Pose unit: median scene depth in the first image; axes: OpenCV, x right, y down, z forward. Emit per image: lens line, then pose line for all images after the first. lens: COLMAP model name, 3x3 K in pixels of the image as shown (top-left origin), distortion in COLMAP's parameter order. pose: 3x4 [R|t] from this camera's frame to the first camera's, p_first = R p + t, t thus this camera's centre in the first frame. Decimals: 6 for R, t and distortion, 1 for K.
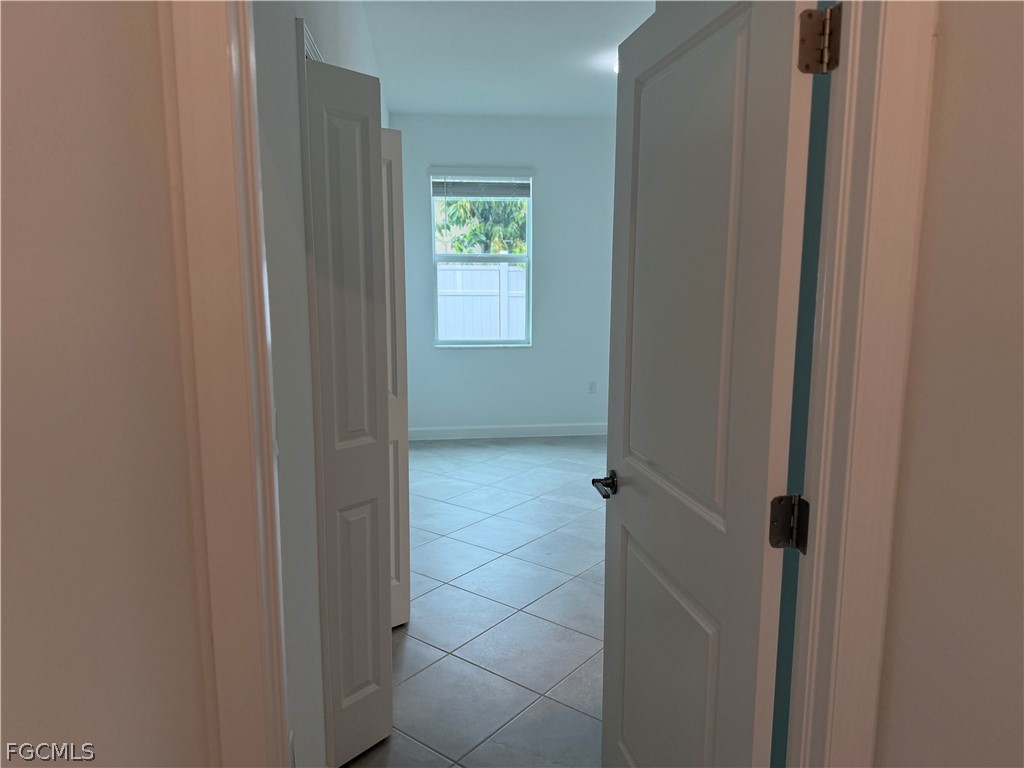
lens RADIAL K [[715.1, 0, 515.1], [0, 715.1, 386.8], [0, 0, 1]] dist [0.073889, -0.109761]
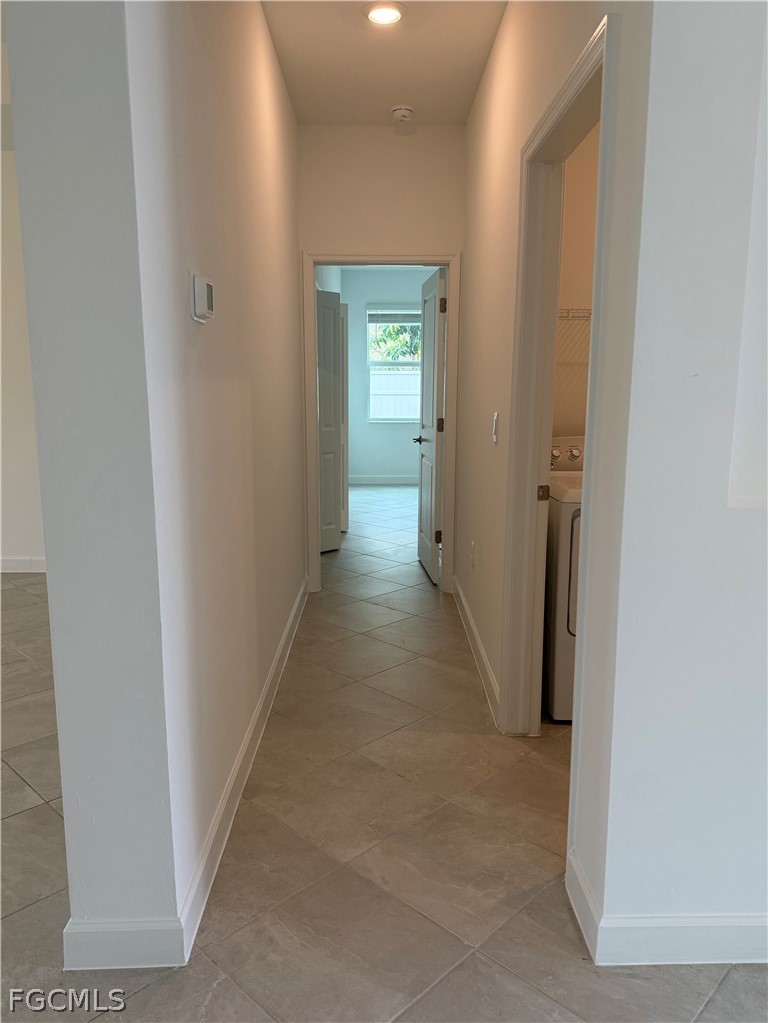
lens RADIAL K [[714.4, 0, 384.0], [0, 714.4, 511.5], [0, 0, 1]] dist [0.073889, -0.109761]
pose [[0.994548, 0.022723, -0.101771, 0.084234], [-0.020780, 0.999582, 0.020115, 0.105647], [0.102186, -0.017891, 0.994604, -0.528567]]
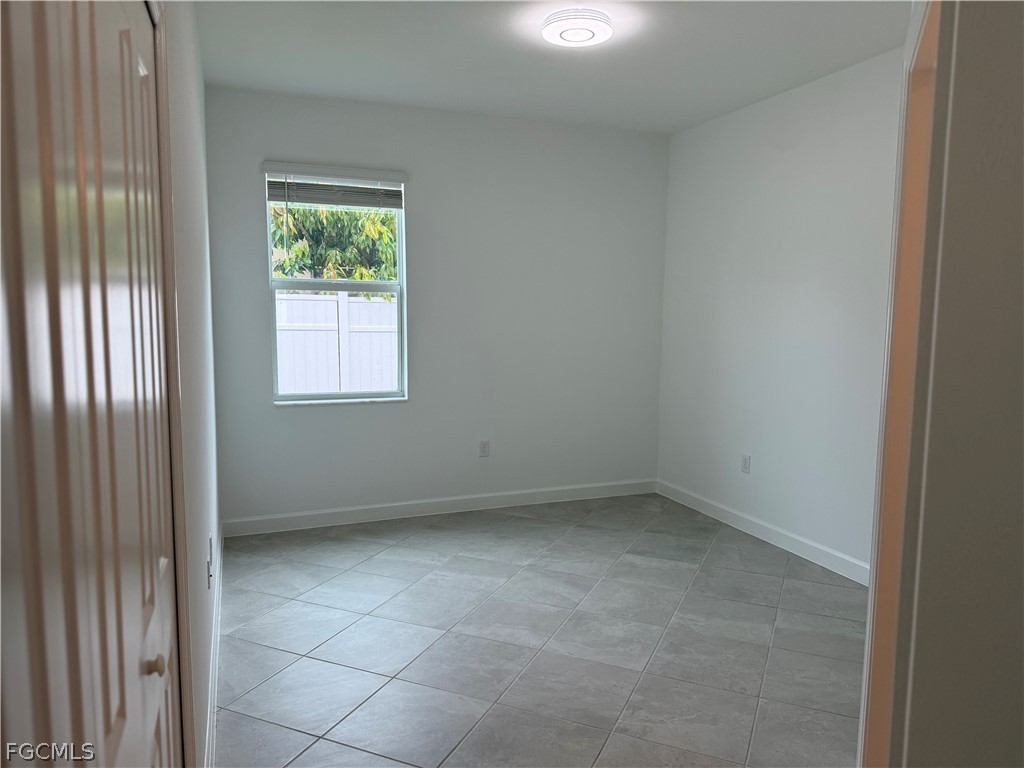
lens RADIAL K [[713.6, 0, 517.7], [0, 713.6, 380.6], [0, 0, 1]] dist [0.172507, -0.358028]
pose [[0.968590, -0.016512, 0.248116, -0.054822], [0.029461, 0.998386, -0.048563, -0.036949], [-0.246913, 0.054348, 0.967512, 0.224230]]
